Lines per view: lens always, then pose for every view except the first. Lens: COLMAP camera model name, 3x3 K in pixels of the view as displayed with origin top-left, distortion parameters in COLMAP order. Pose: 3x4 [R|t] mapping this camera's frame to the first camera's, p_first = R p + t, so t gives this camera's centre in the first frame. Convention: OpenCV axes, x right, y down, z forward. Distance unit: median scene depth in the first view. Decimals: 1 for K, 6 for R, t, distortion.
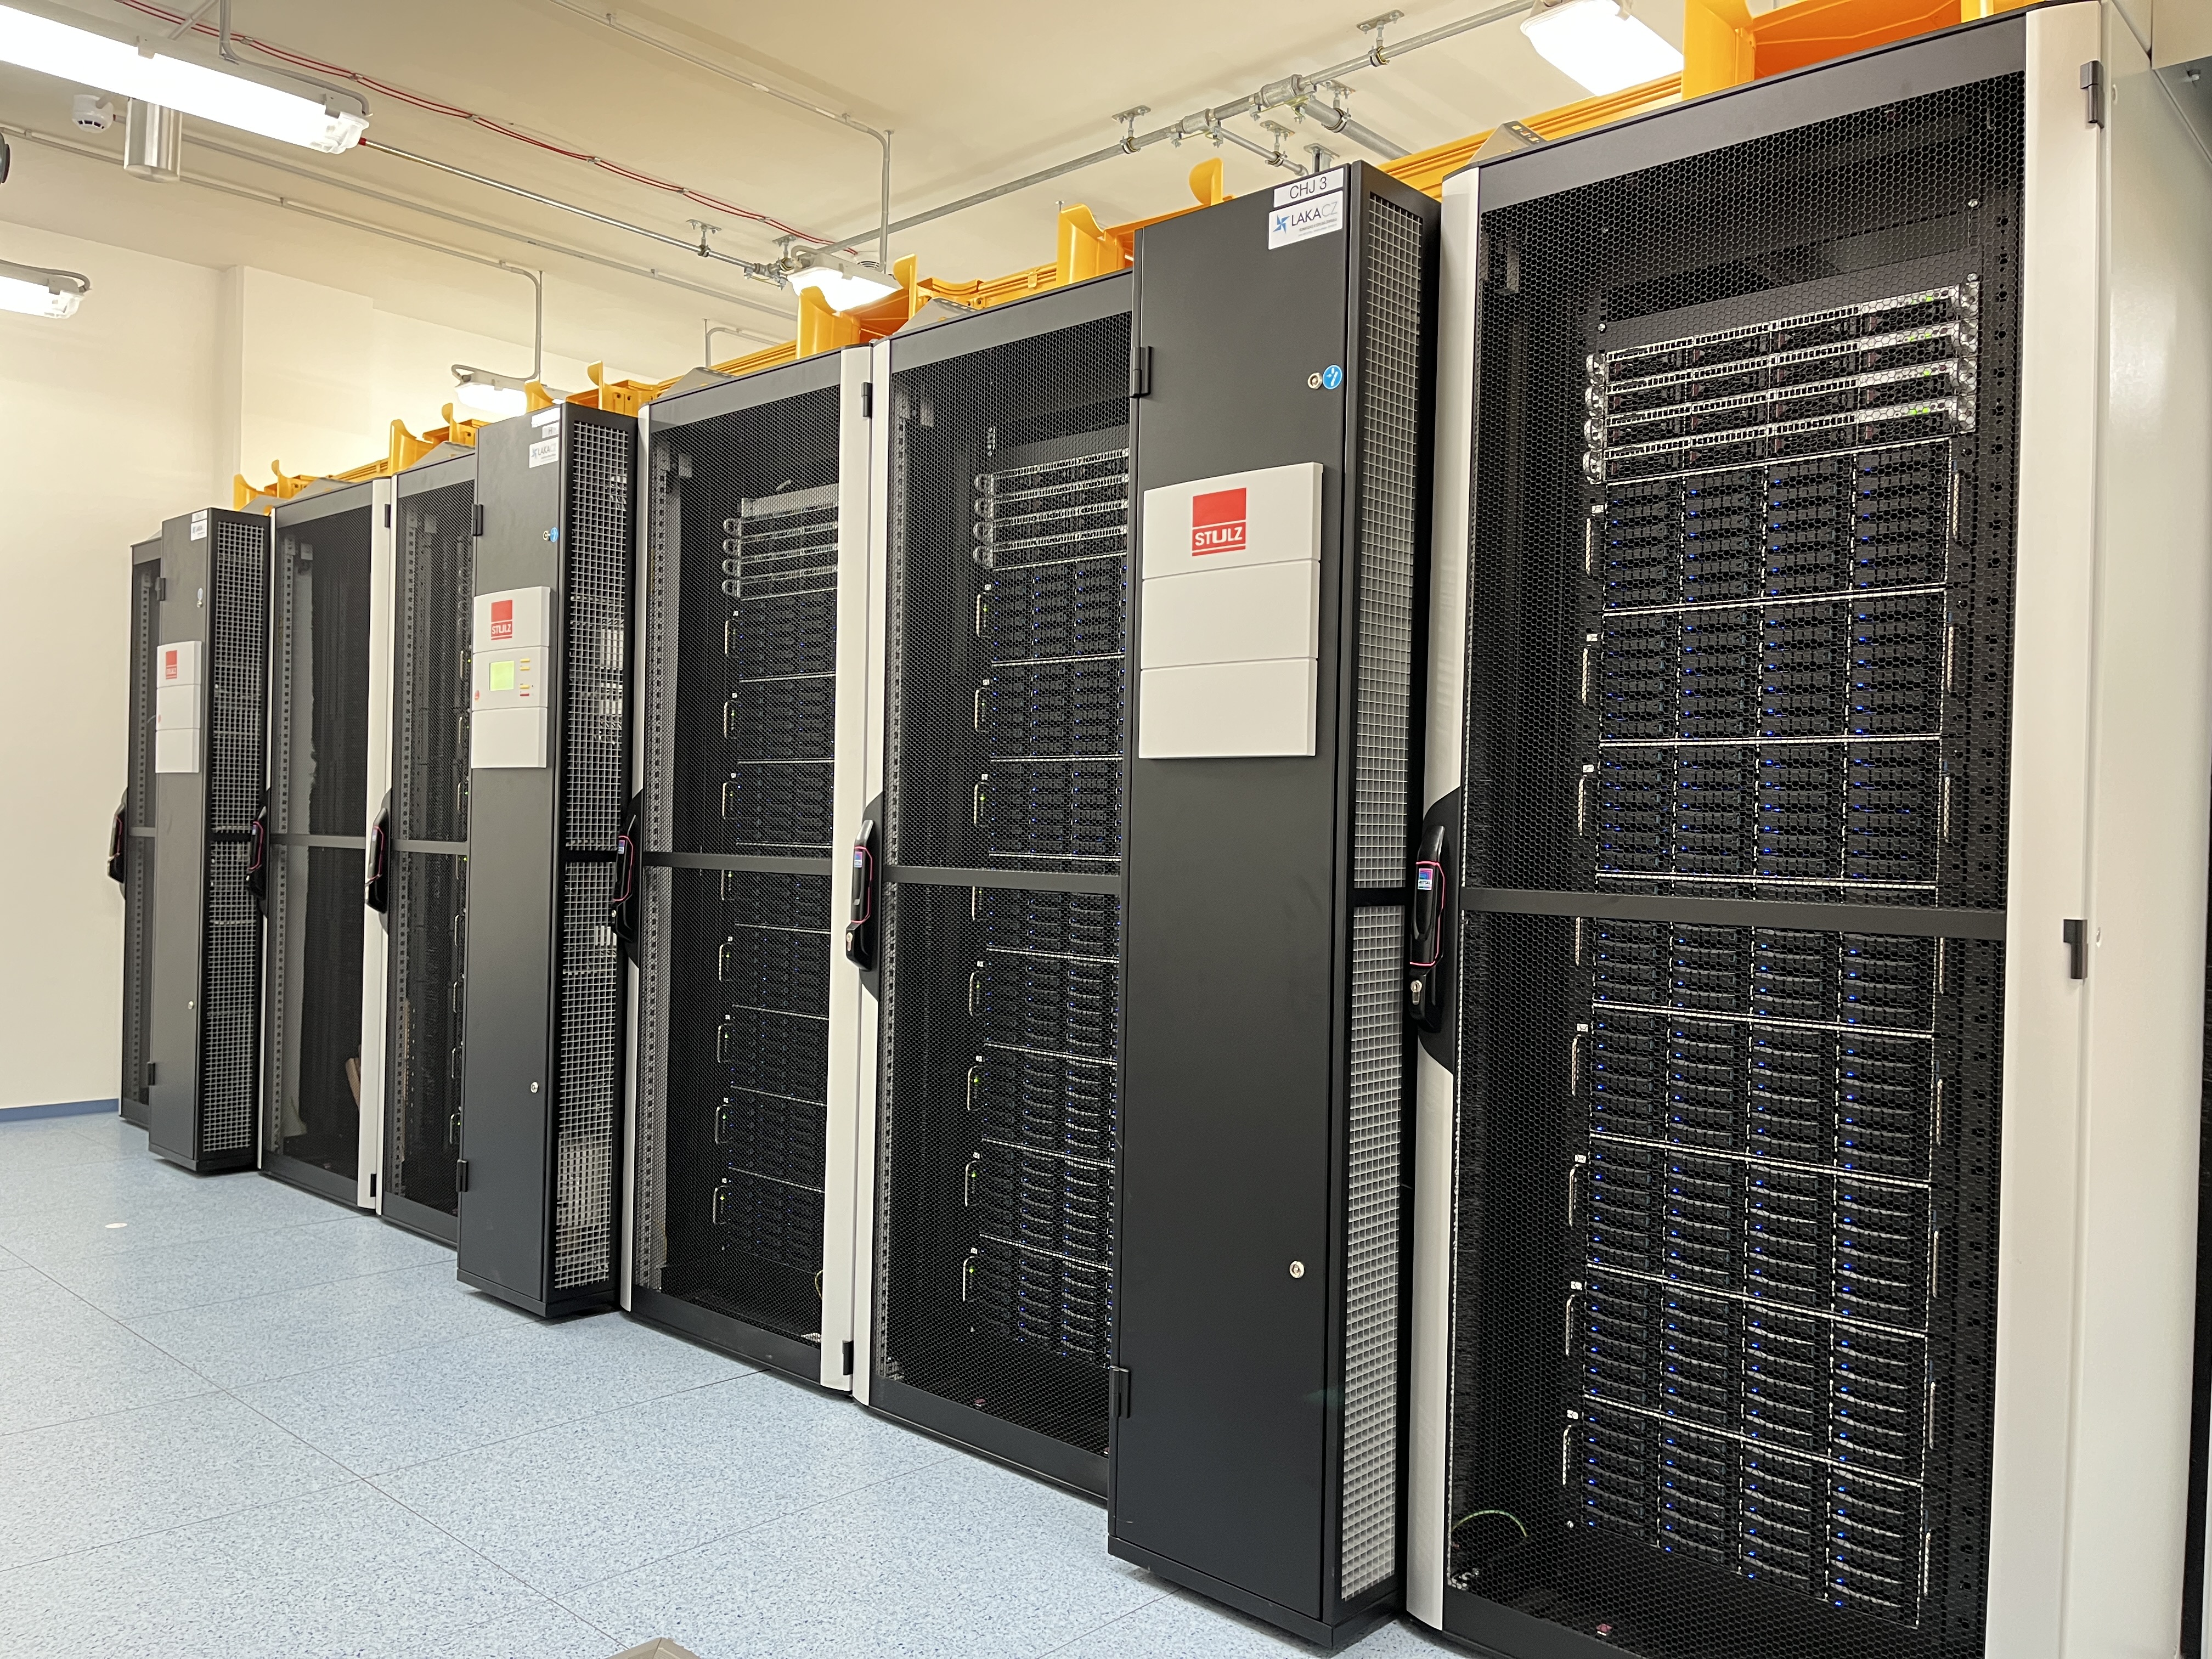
lens RADIAL K [[1661.6, 0, 1106.0], [0, 1661.6, 829.5], [0, 0, 1]] dist [0.049100, -0.000101]
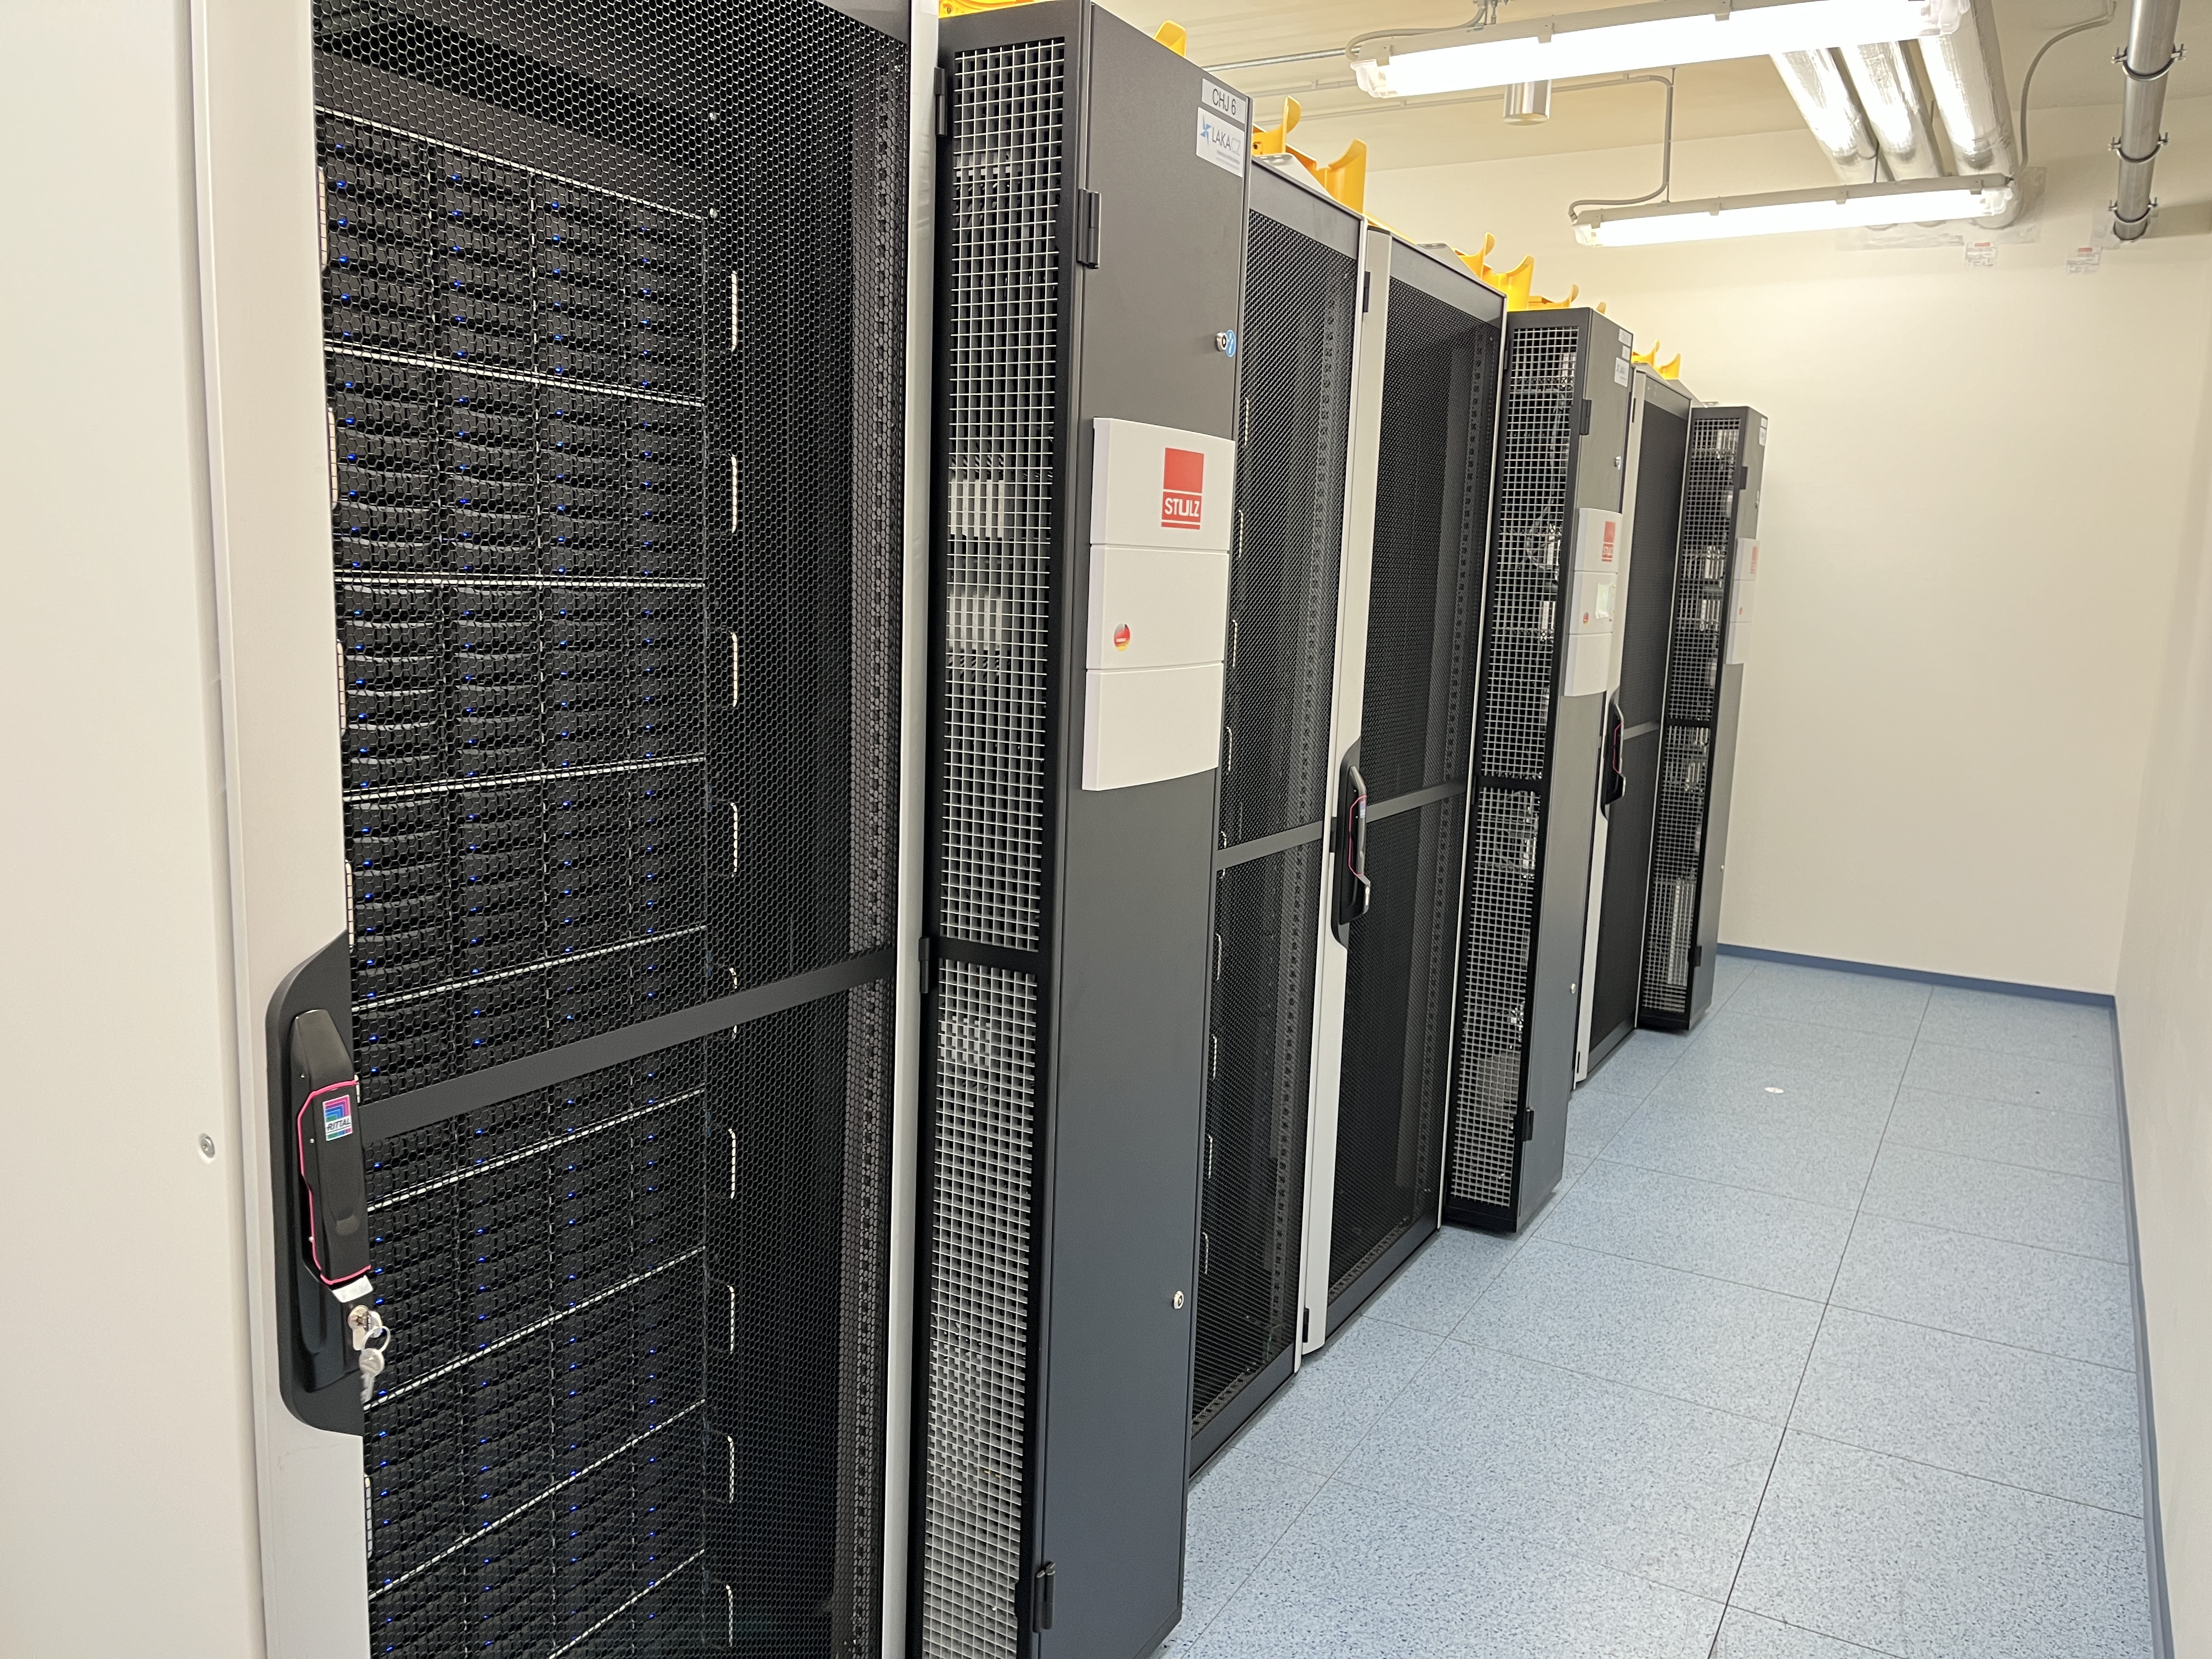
lens RADIAL K [[1661.6, 0, 1106.0], [0, 1661.6, 829.5], [0, 0, 1]] dist [0.049100, -0.000101]
pose [[-0.224344, -0.176946, 0.958311, -0.621175], [-0.040038, 0.984220, 0.172357, -0.139307], [-0.973687, 0.000298, -0.227889, 1.058022]]
